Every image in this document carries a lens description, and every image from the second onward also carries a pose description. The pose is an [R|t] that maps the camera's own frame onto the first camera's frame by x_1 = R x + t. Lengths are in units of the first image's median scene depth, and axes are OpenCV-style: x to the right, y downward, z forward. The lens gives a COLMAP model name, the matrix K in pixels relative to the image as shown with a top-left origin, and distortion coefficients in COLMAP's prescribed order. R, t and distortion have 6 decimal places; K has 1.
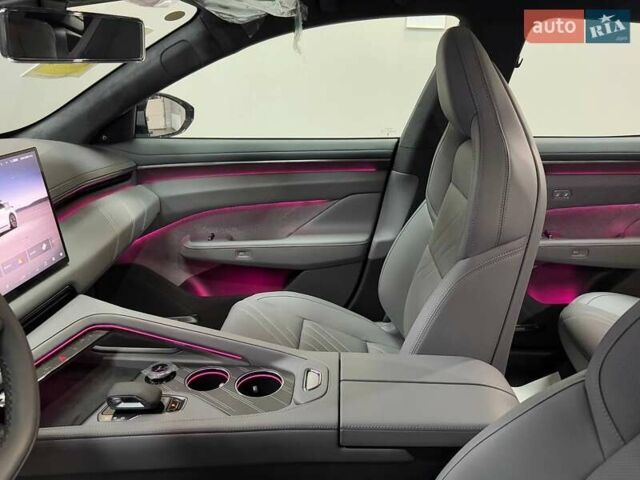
lens RADIAL K [[514.9, 0, 322.3], [0, 514.9, 241.6], [0, 0, 1]] dist [0.091722, -0.177705]
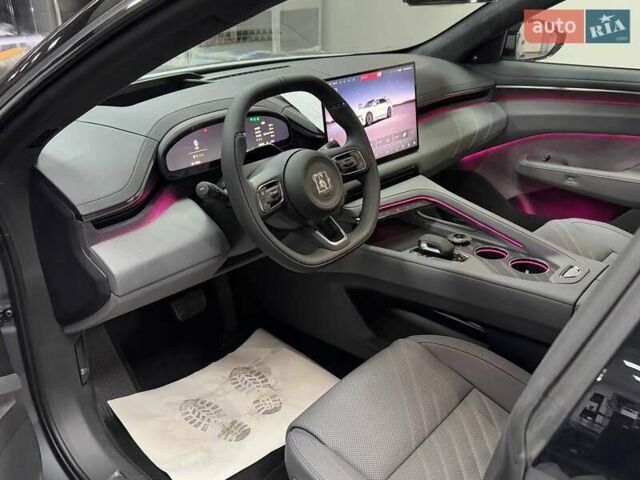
lens RADIAL K [[679.9, 0, 319.5], [0, 679.9, 227.1], [0, 0, 1]] dist [0.096869, -0.033900]
pose [[0.782248, 0.220304, -0.582713, 0.392755], [-0.194706, 0.974983, 0.107229, 0.096336], [0.591758, 0.029578, 0.805573, -0.579098]]
